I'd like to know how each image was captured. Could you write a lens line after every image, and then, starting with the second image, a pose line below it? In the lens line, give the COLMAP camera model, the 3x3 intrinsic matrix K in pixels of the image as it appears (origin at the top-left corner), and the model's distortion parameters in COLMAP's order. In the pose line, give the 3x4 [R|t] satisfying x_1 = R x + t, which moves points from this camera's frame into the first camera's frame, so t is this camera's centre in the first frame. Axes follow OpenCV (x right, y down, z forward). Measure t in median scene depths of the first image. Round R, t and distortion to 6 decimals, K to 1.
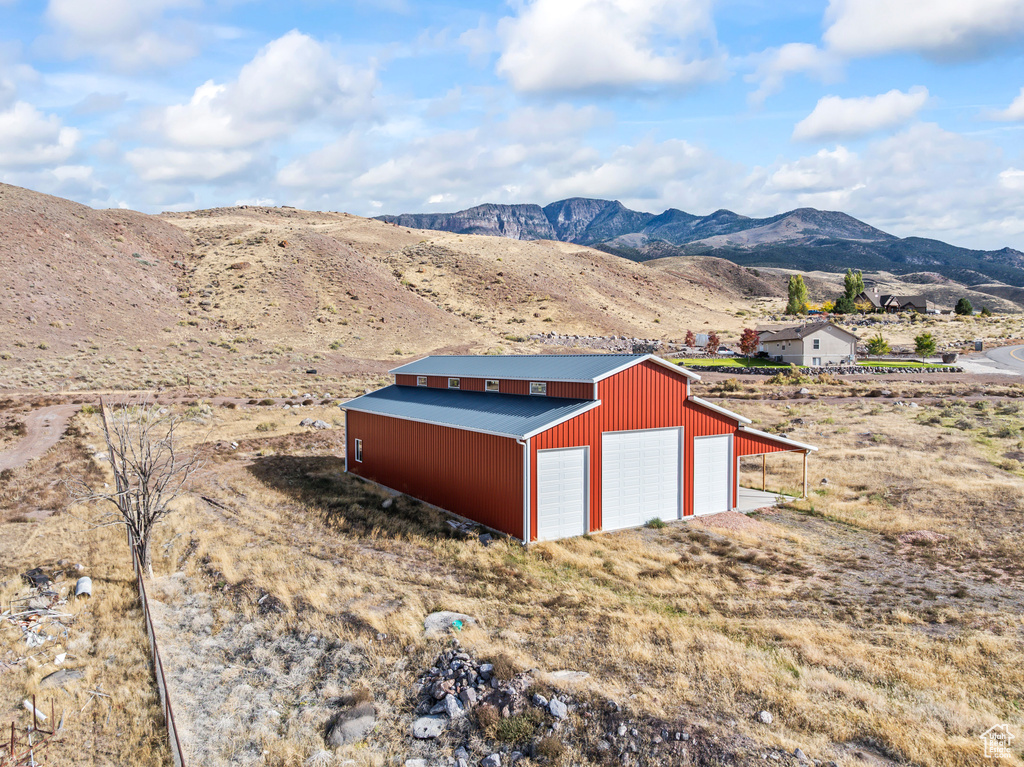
lens RADIAL K [[719.0, 0, 514.6], [0, 719.0, 376.5], [0, 0, 1]] dist [-0.036101, -0.000024]
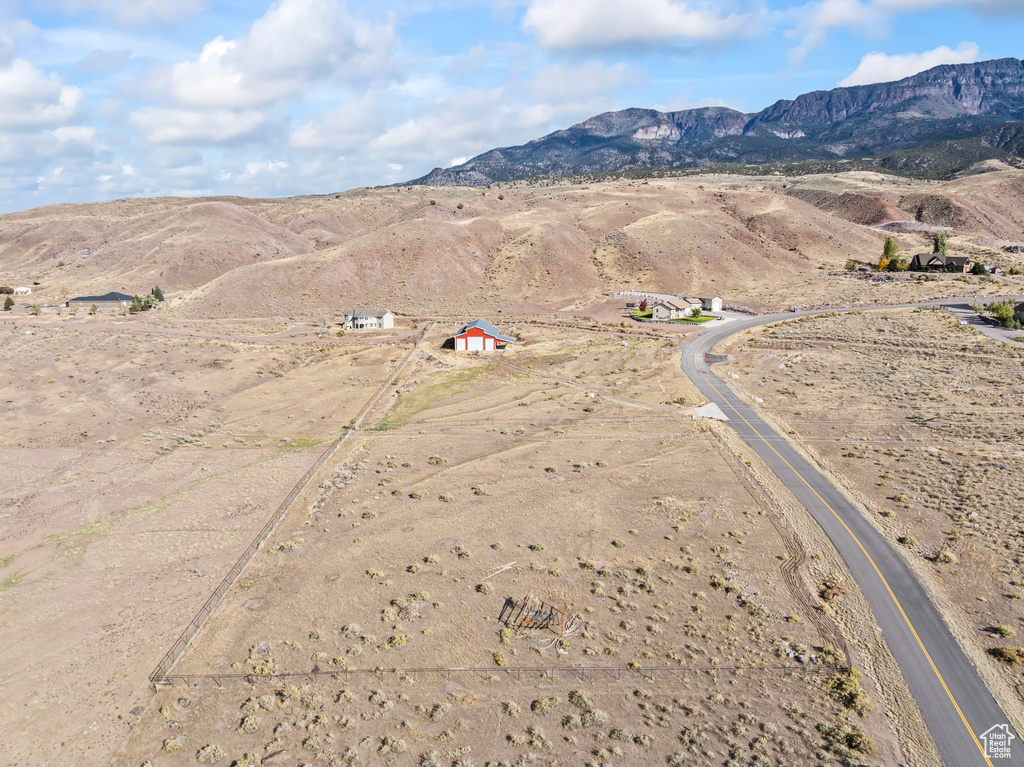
lens RADIAL K [[728.5, 0, 517.4], [0, 728.5, 358.7], [0, 0, 1]] dist [-0.066235, 0.042815]
pose [[0.839732, 0.088900, -0.535674, 0.752412], [-0.015674, 0.990064, 0.139739, -0.123372], [0.542775, -0.108947, 0.832782, -0.815514]]
